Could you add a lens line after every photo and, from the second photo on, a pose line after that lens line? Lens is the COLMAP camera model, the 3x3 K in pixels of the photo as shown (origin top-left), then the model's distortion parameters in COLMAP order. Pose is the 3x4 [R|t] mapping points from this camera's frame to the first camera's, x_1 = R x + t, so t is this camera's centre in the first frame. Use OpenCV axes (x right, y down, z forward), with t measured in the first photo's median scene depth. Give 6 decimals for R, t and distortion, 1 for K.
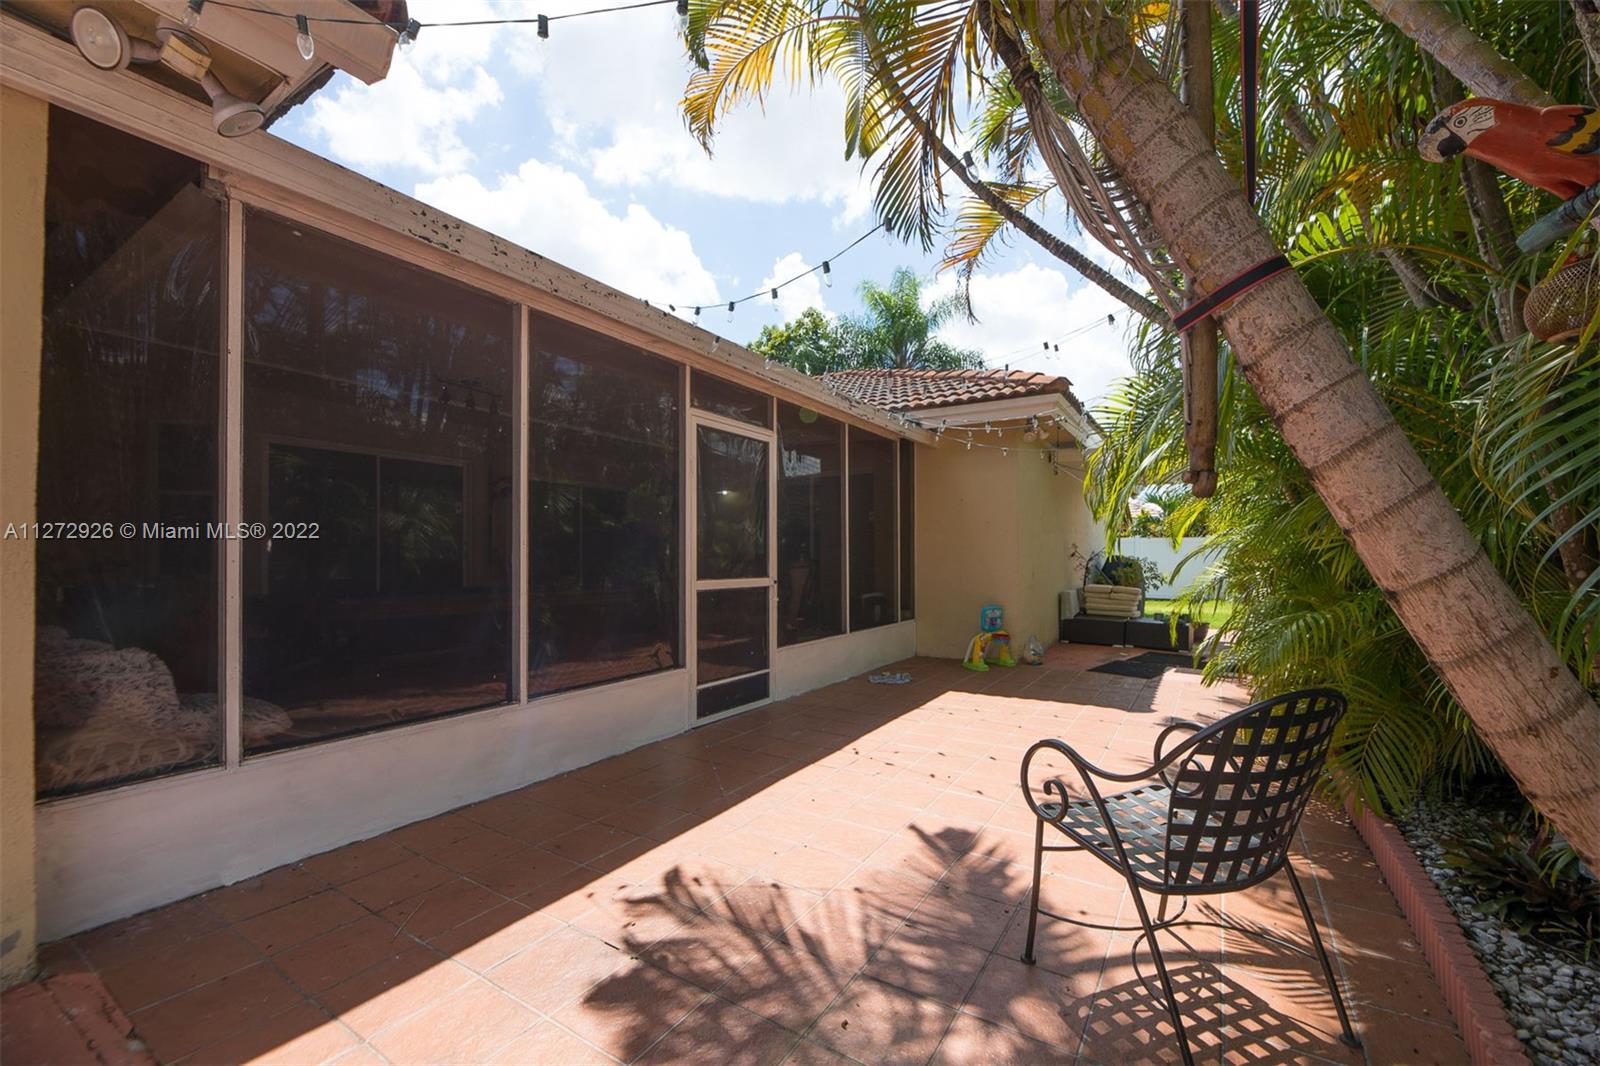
lens RADIAL K [[680.2, 0, 801.2], [0, 680.2, 545.8], [0, 0, 1]] dist [-0.016112, -0.000293]
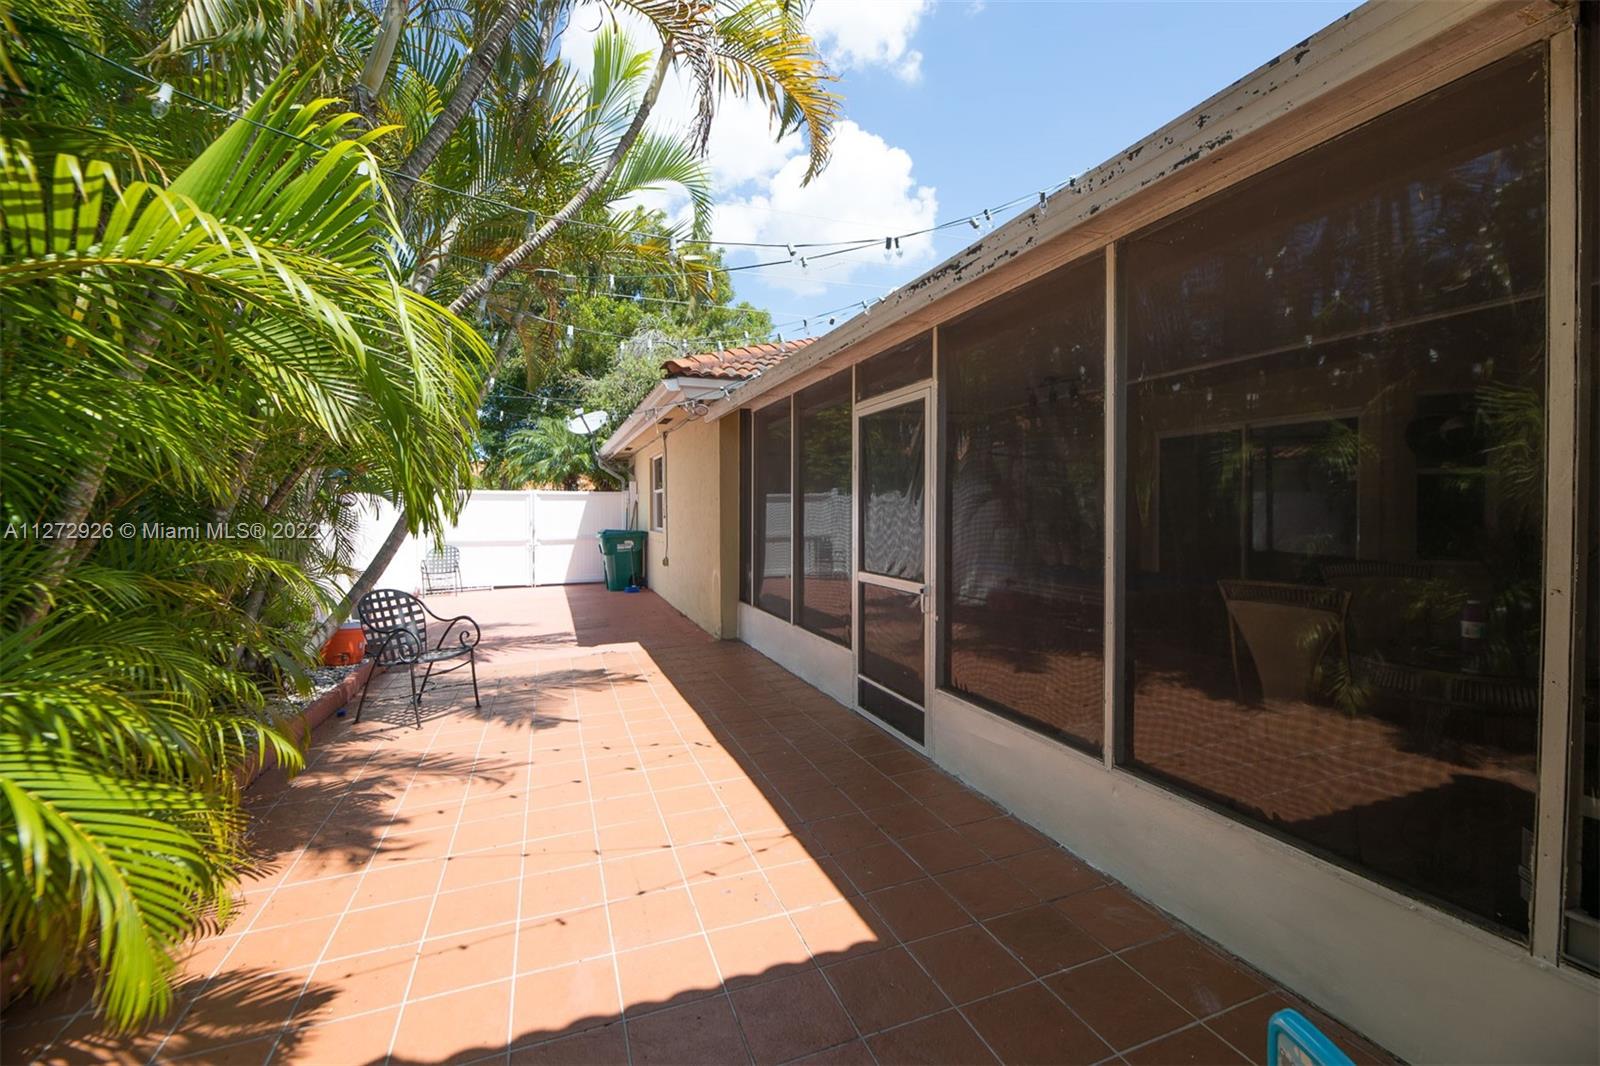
lens RADIAL K [[680.2, 0, 801.5], [0, 680.2, 529.9], [0, 0, 1]] dist [-0.016112, -0.000293]
pose [[-0.610910, 0.017377, -0.791509, 0.704423], [0.012492, 0.999846, 0.012309, -0.025327], [0.791601, -0.002367, -0.611033, 1.549500]]
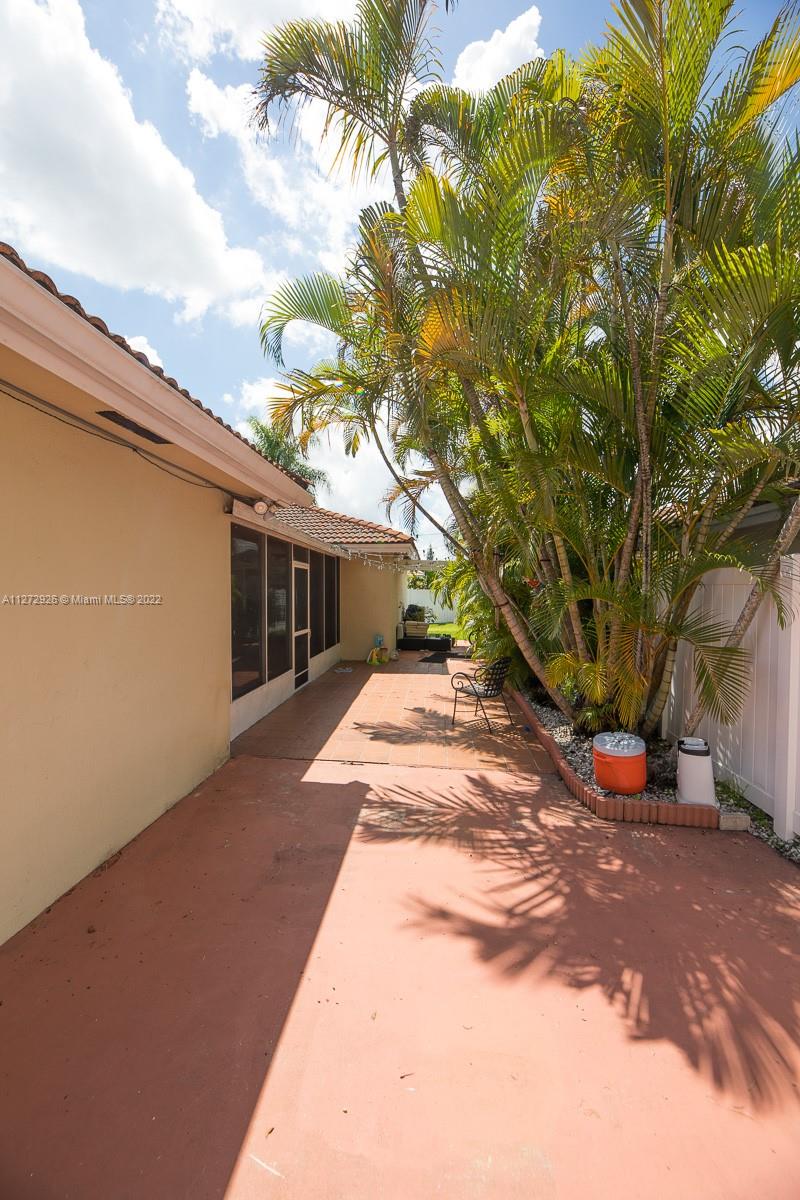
lens RADIAL K [[510.2, 0, 396.2], [0, 510.2, 595.9], [0, 0, 1]] dist [-0.016112, -0.000293]
pose [[0.891016, -0.002034, 0.453967, -0.646483], [-0.011766, 0.999551, 0.027572, -0.131986], [-0.453819, -0.029909, 0.890592, -0.760570]]
